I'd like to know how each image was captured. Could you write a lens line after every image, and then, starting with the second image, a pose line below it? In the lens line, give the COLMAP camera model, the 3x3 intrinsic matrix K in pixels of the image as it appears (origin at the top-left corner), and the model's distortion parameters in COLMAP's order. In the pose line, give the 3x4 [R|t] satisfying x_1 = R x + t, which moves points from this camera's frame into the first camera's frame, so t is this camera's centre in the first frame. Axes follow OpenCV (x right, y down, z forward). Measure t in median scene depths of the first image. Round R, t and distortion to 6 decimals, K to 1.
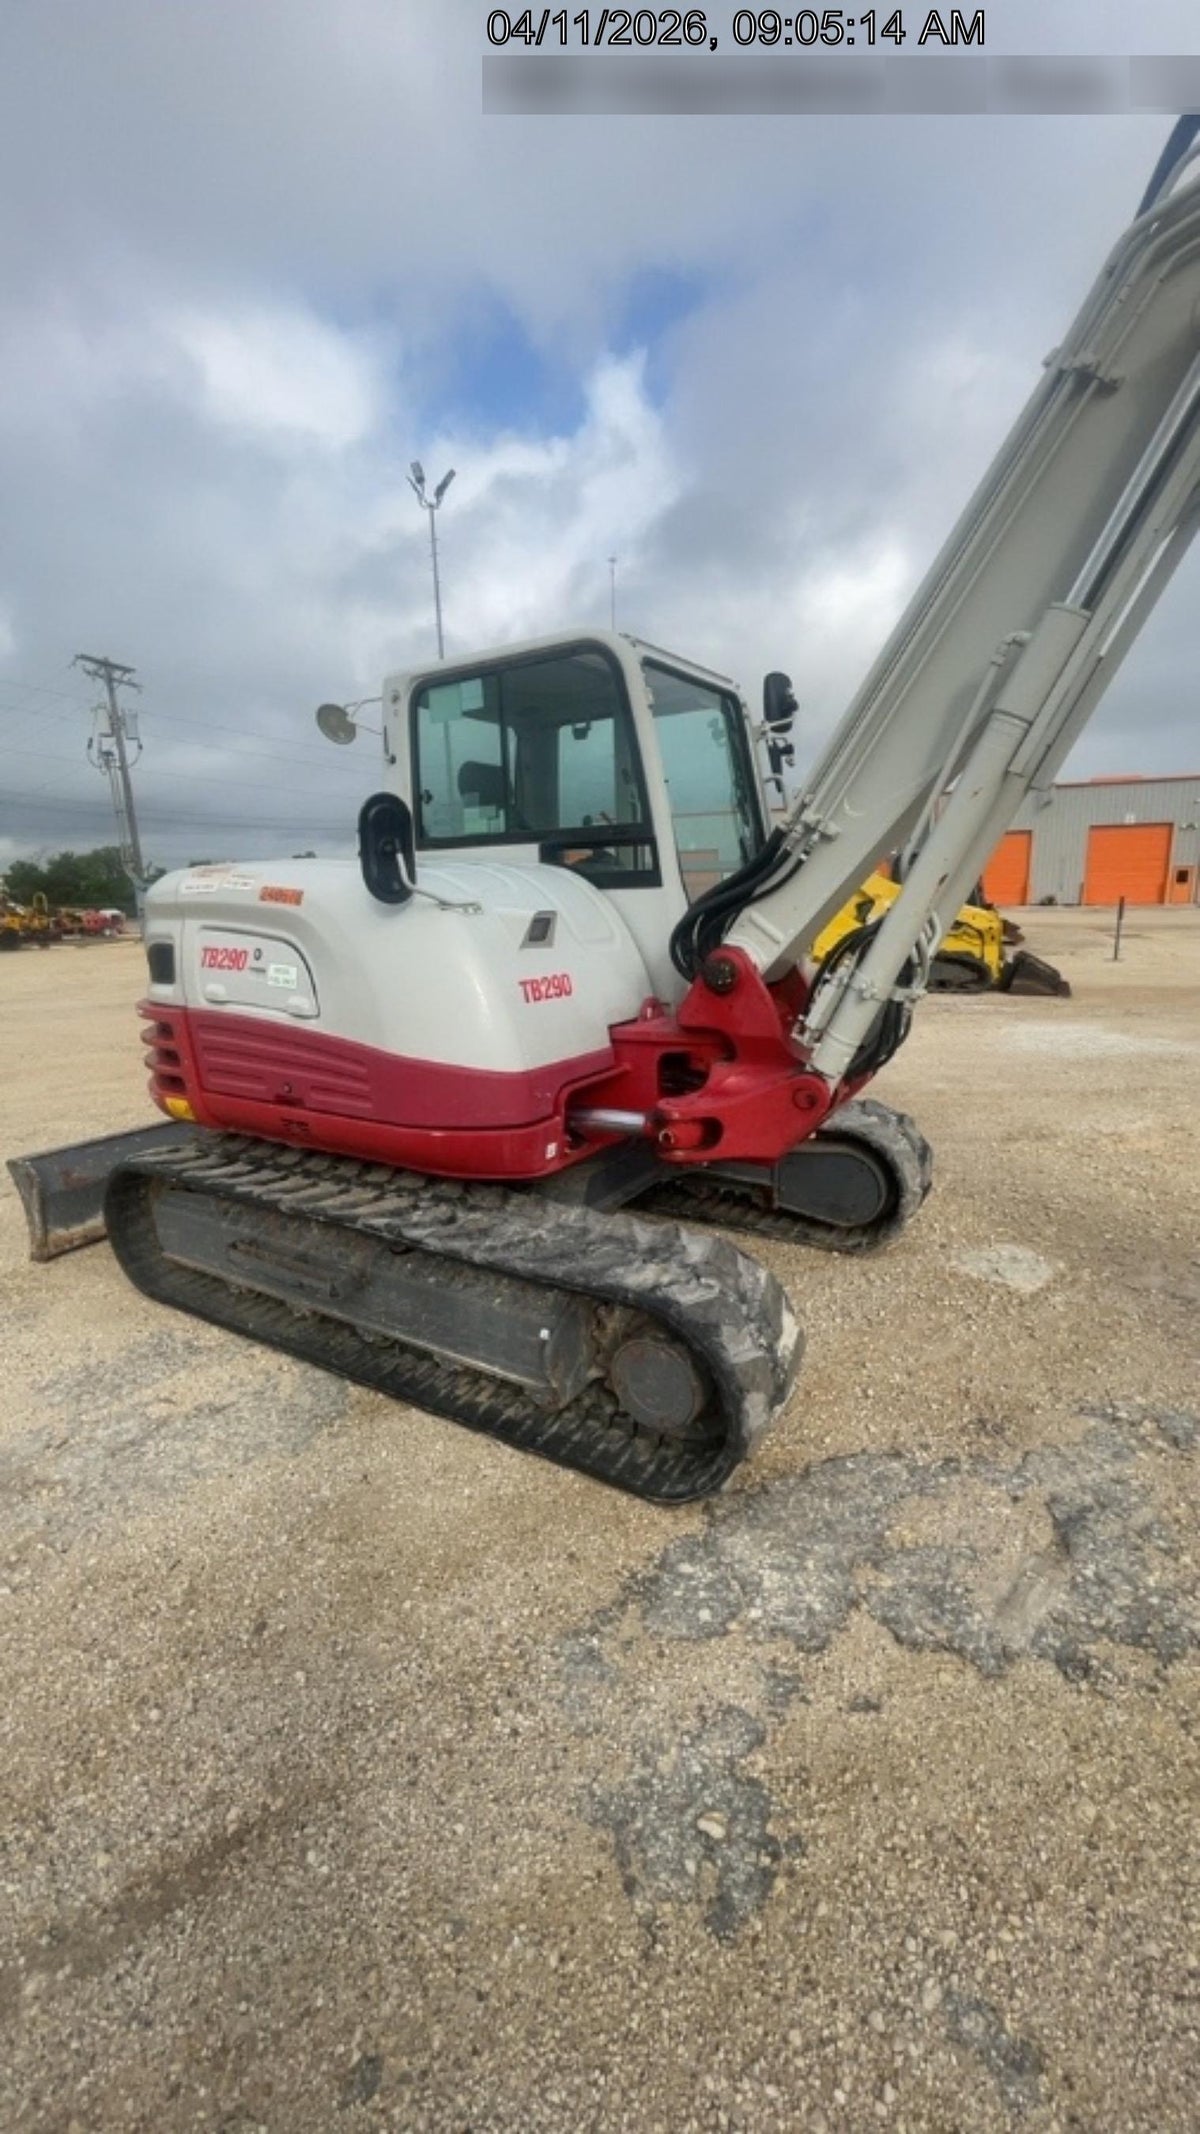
lens RADIAL K [[846.4, 0, 600.0], [0, 846.4, 1067.0], [0, 0, 1]] dist [0.008885, -0.000067]
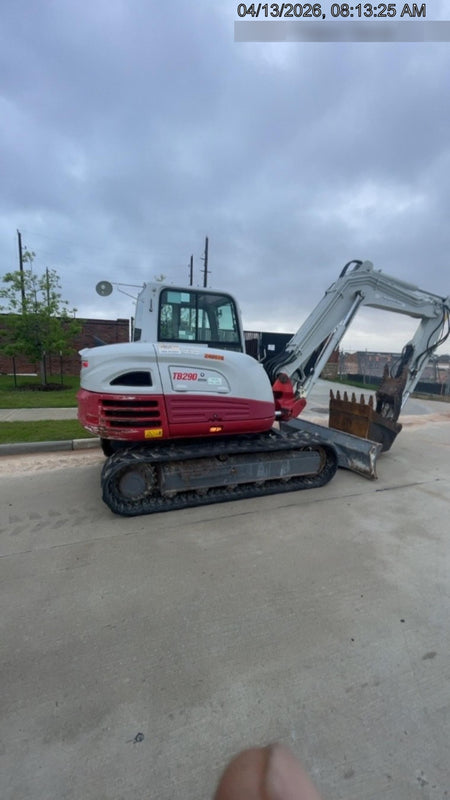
lens RADIAL K [[313.9, 0, 228.4], [0, 313.9, 397.9], [0, 0, 1]] dist [-0.001431, -0.000090]
pose [[0.554153, -0.058631, 0.830348, -1.271523], [0.126072, 0.991921, -0.014097, -0.019085], [-0.822813, 0.112496, 0.557067, 0.272603]]
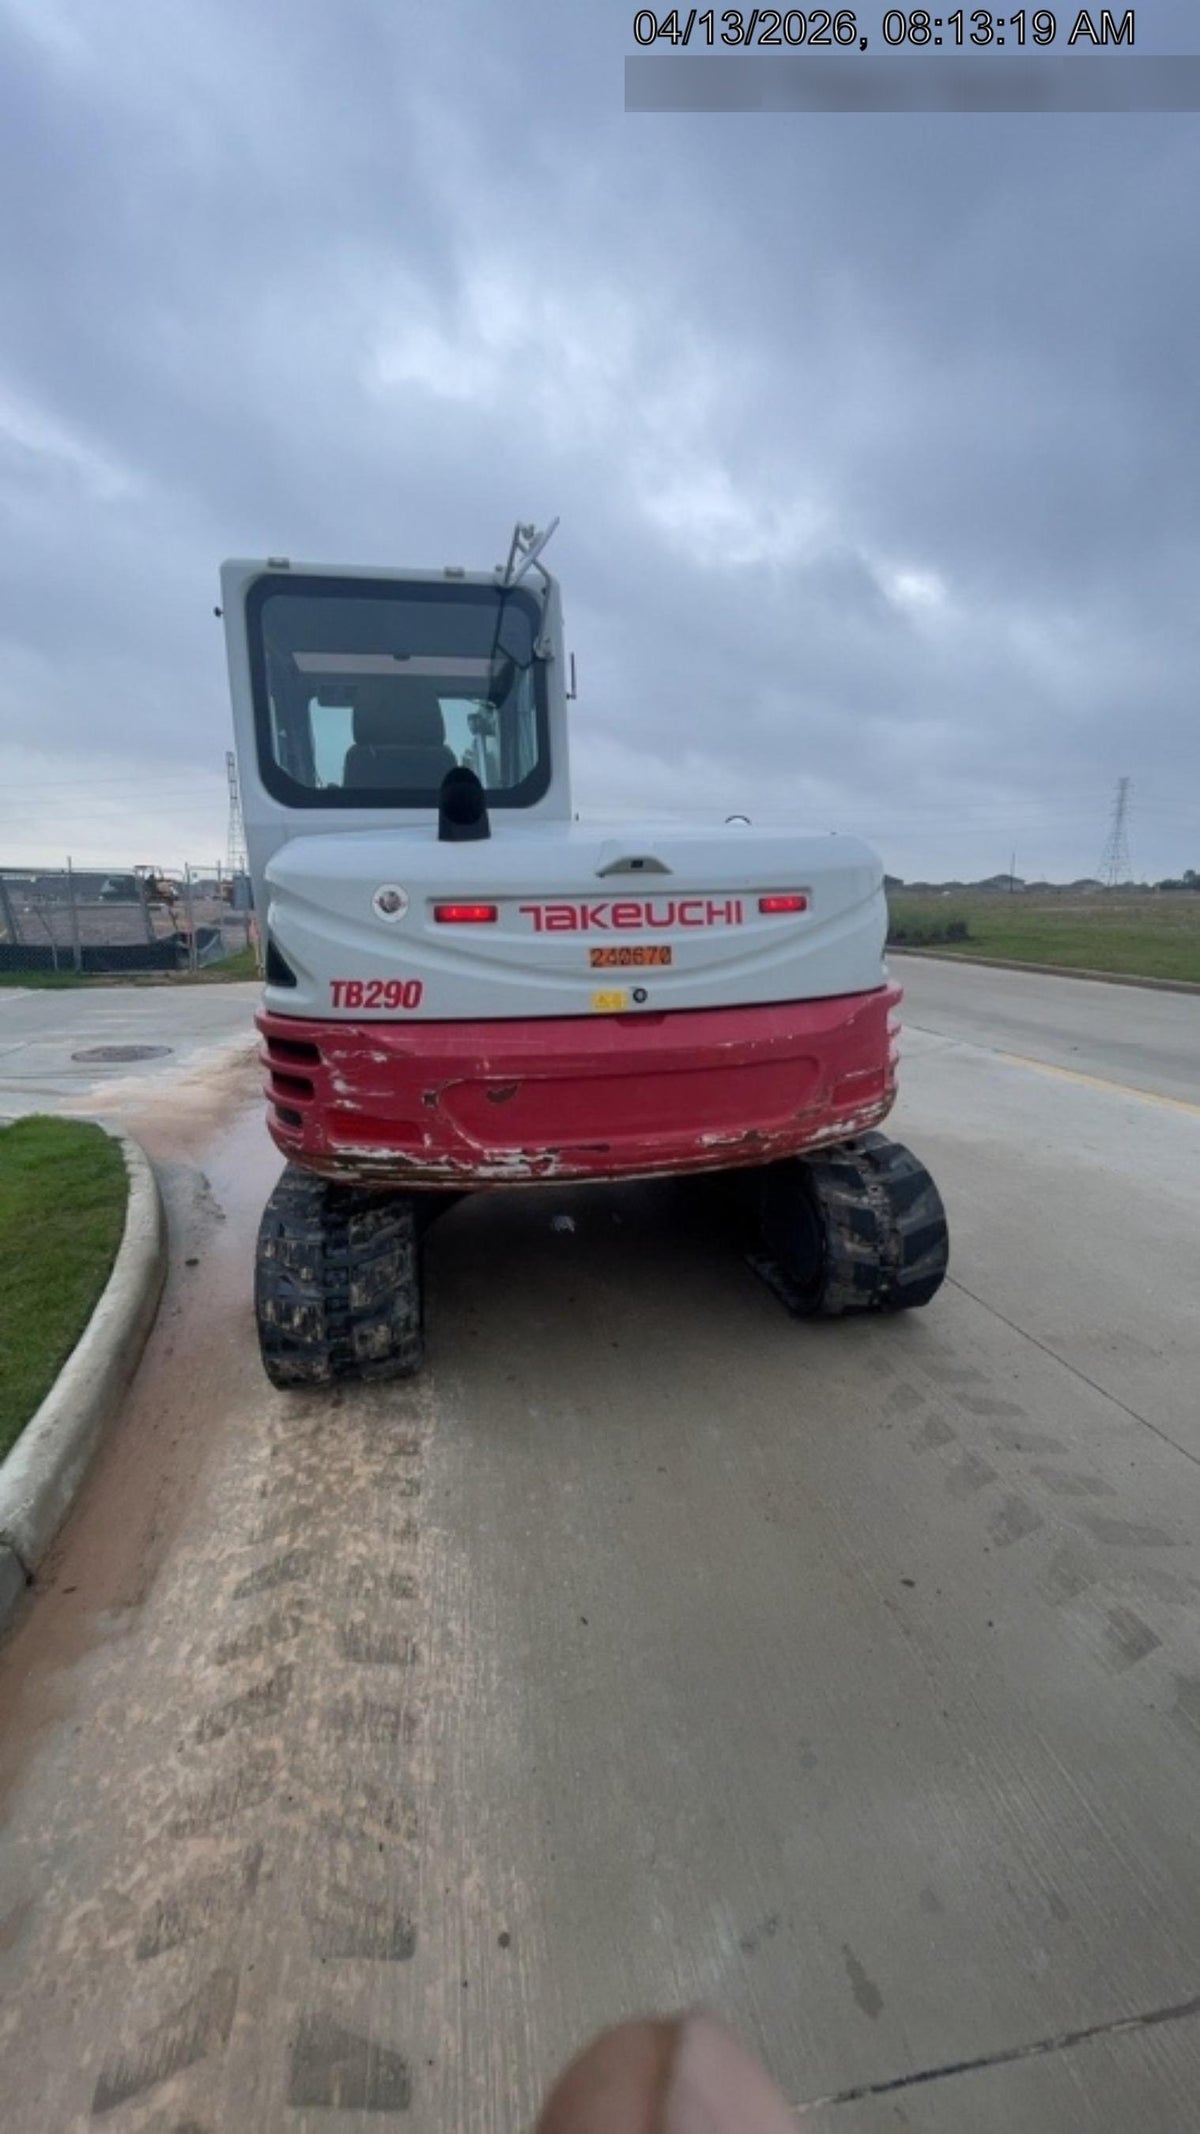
lens RADIAL K [[844.5, 0, 598.3], [0, 844.5, 1058.4], [0, 0, 1]] dist [0.009340, -0.000178]
pose [[-0.722503, -0.091084, 0.685341, -1.031040], [0.187031, 0.928572, 0.320582, -0.377535], [-0.665589, 0.359802, -0.653861, 2.017290]]
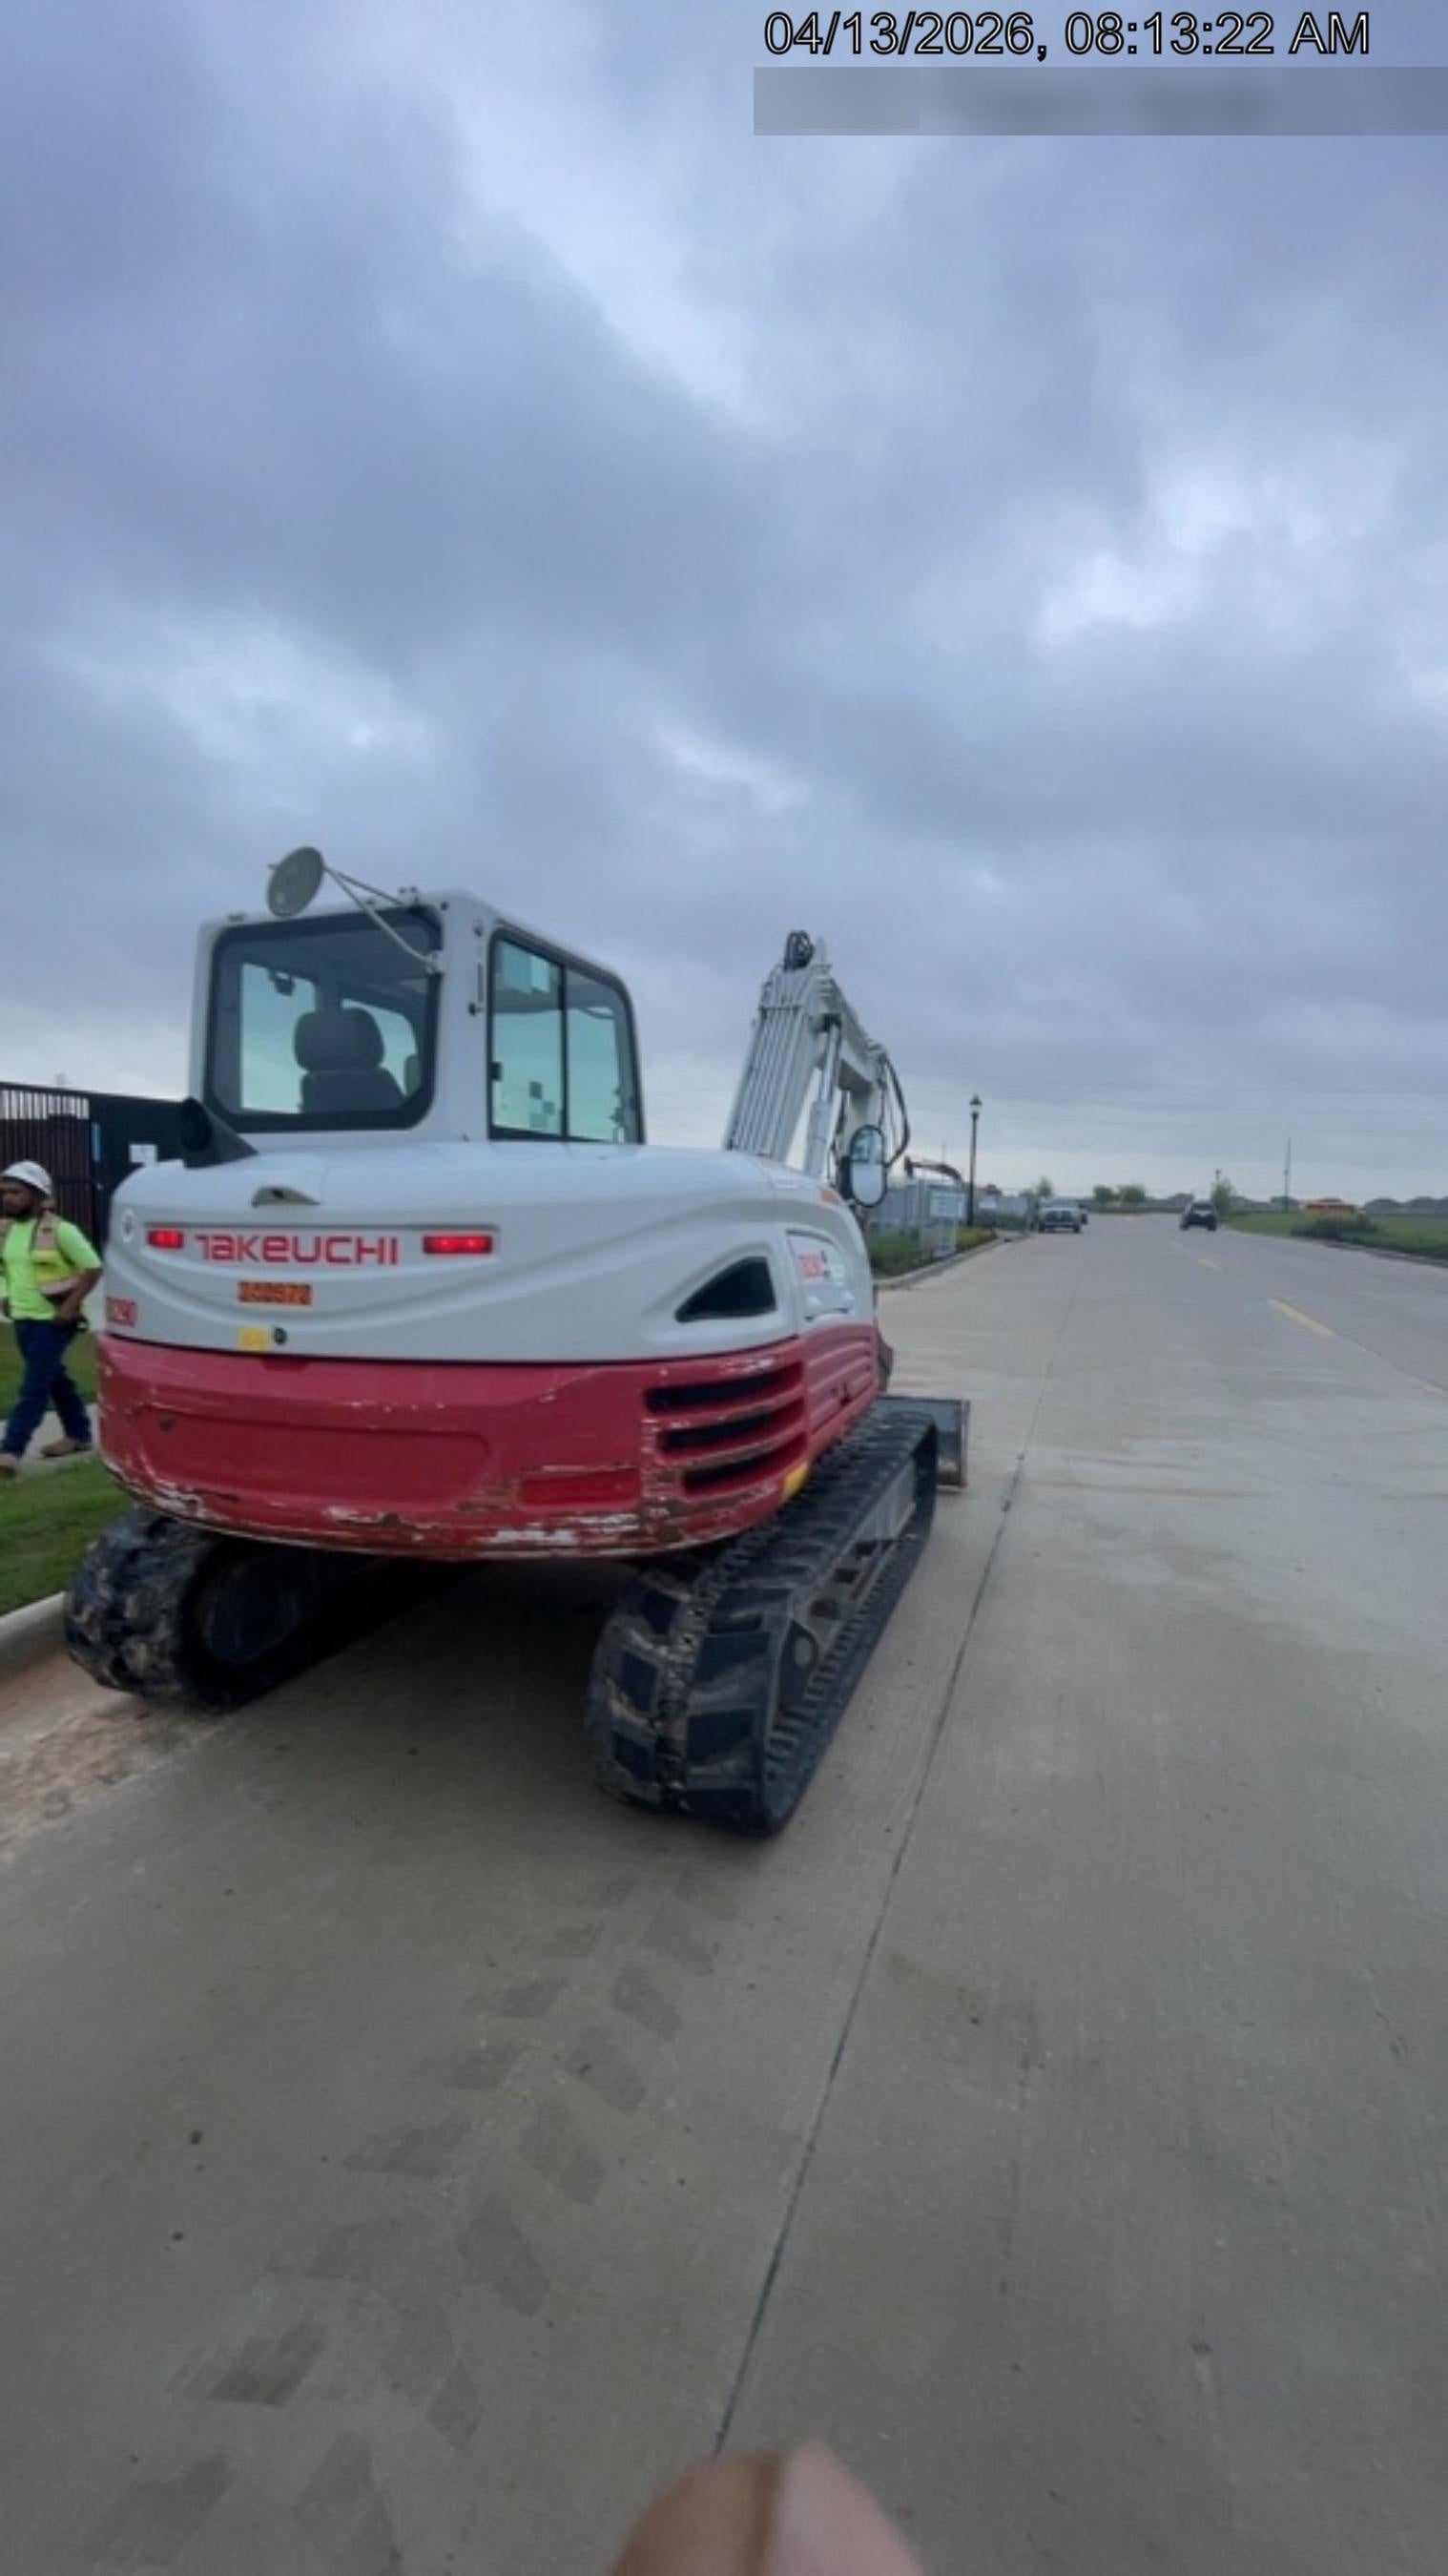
lens RADIAL K [[1019.3, 0, 722.0], [0, 1019.3, 1277.7], [0, 0, 1]] dist [0.009340, -0.000178]
pose [[-0.240572, -0.044822, 0.969596, -1.419207], [0.207482, 0.973469, 0.096481, -0.233154], [-0.948196, 0.224385, -0.224889, 1.317406]]
